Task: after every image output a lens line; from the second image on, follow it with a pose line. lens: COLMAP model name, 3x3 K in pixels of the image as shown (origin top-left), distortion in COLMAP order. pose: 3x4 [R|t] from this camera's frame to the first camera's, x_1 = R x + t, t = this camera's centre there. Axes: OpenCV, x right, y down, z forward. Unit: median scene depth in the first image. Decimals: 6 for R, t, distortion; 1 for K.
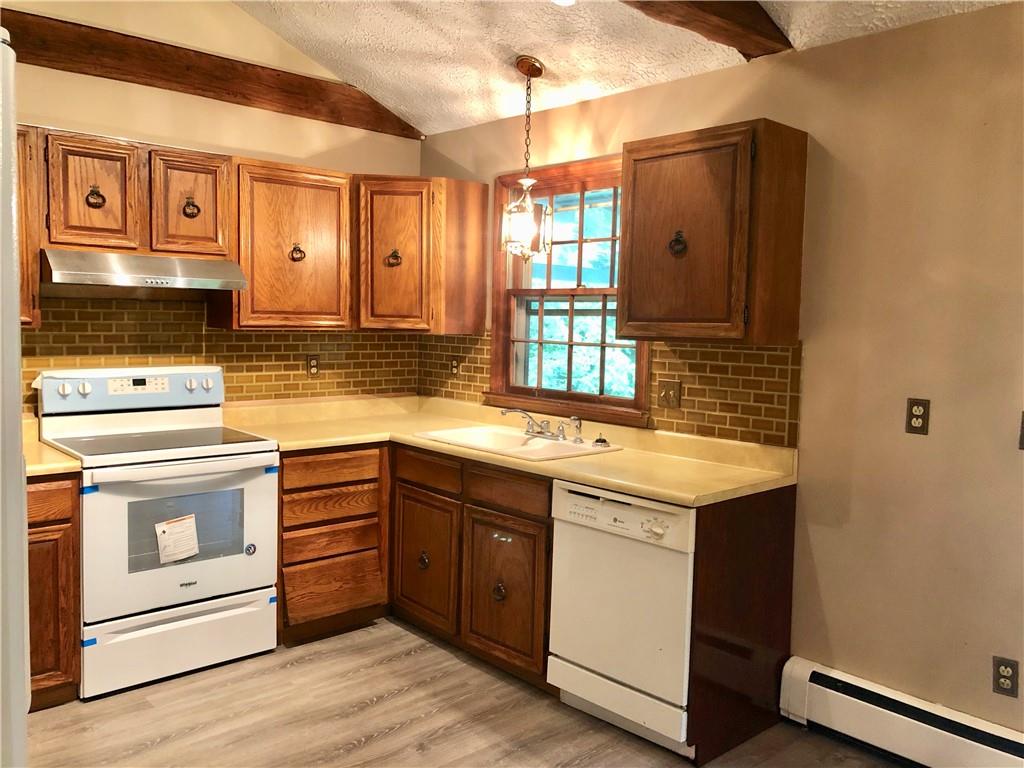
lens RADIAL K [[837.4, 0, 512.0], [0, 837.4, 384.0], [0, 0, 1]] dist [0.038665, 0.001361]
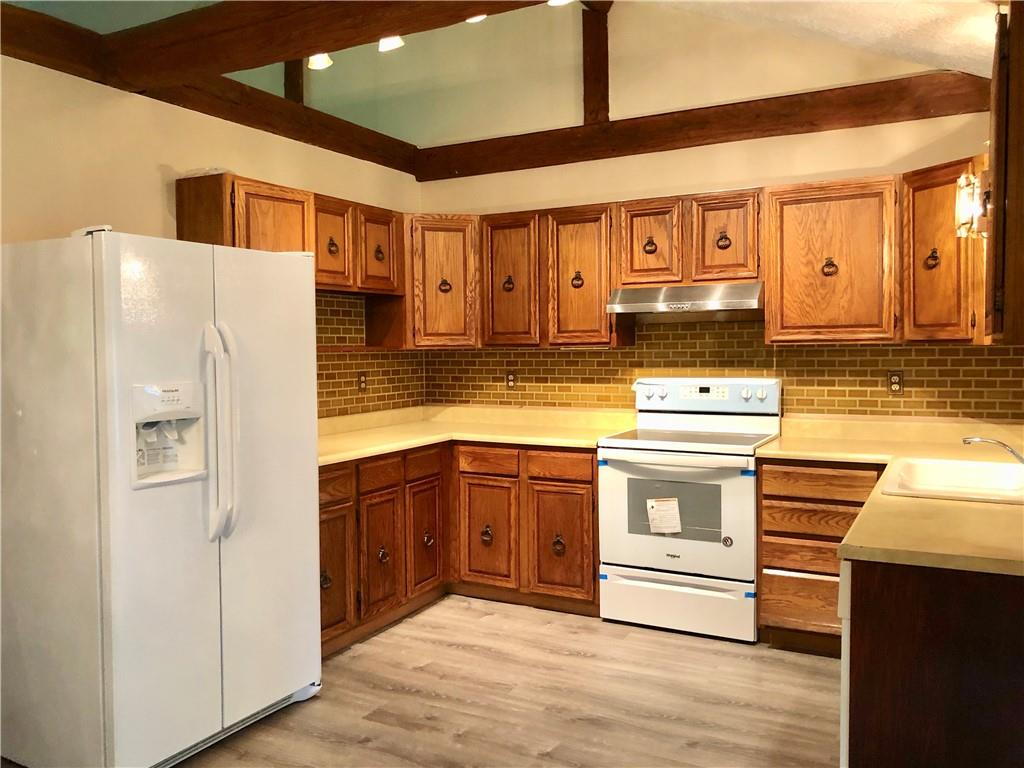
lens RADIAL K [[837.4, 0, 512.0], [0, 837.4, 384.0], [0, 0, 1]] dist [0.038665, 0.001361]
pose [[0.357891, 0.019116, -0.933568, 0.587749], [-0.056334, 0.998411, -0.001153, 0.006406], [0.932063, 0.053004, 0.358399, 0.313064]]
